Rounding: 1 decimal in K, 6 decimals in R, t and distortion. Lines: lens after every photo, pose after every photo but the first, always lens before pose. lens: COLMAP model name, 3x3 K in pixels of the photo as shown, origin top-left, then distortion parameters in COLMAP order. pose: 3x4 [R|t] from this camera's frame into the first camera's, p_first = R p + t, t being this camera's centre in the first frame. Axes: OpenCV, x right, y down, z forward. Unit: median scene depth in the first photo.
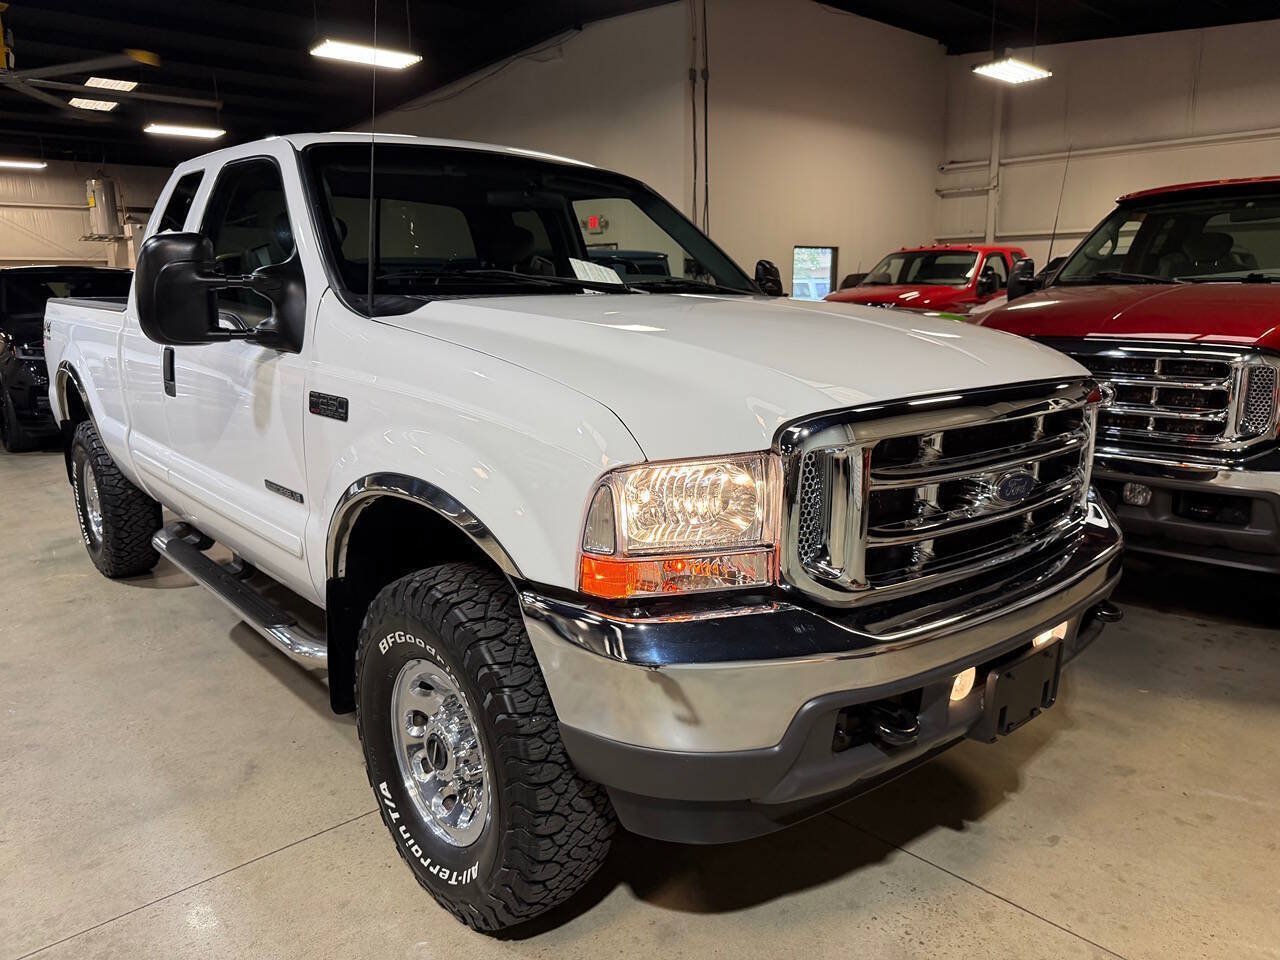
lens RADIAL K [[908.8, 0, 640.0], [0, 908.8, 480.0], [0, 0, 1]] dist [-0.006542, 0.000343]
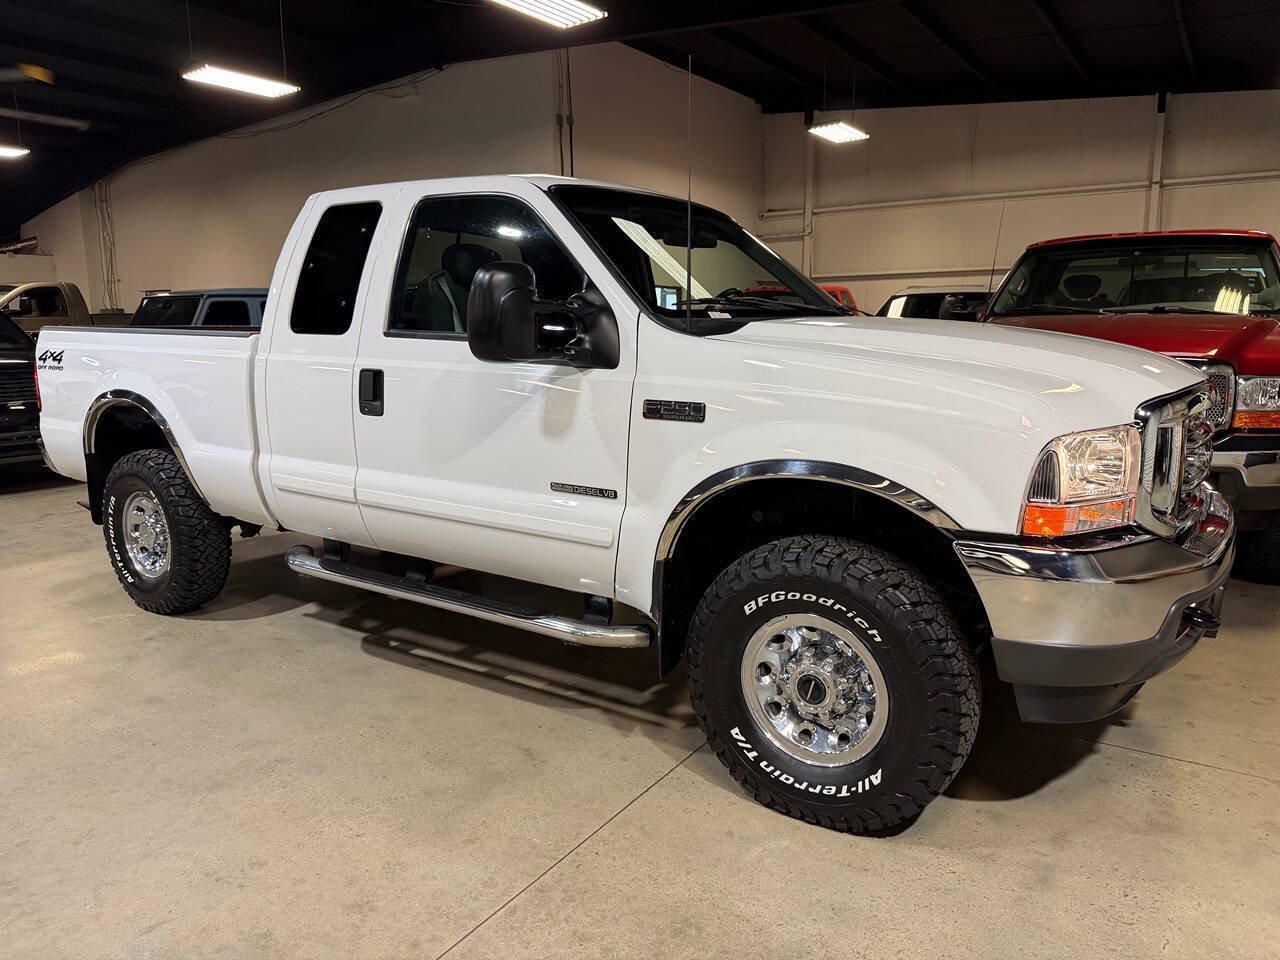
lens RADIAL K [[897.7, 0, 640.0], [0, 897.7, 480.0], [0, 0, 1]] dist [0.032475, -0.041645]
pose [[0.968907, -0.040932, 0.244017, -0.367661], [0.049908, 0.998281, -0.030713, 0.022528], [-0.242341, 0.041937, 0.969284, -0.060979]]
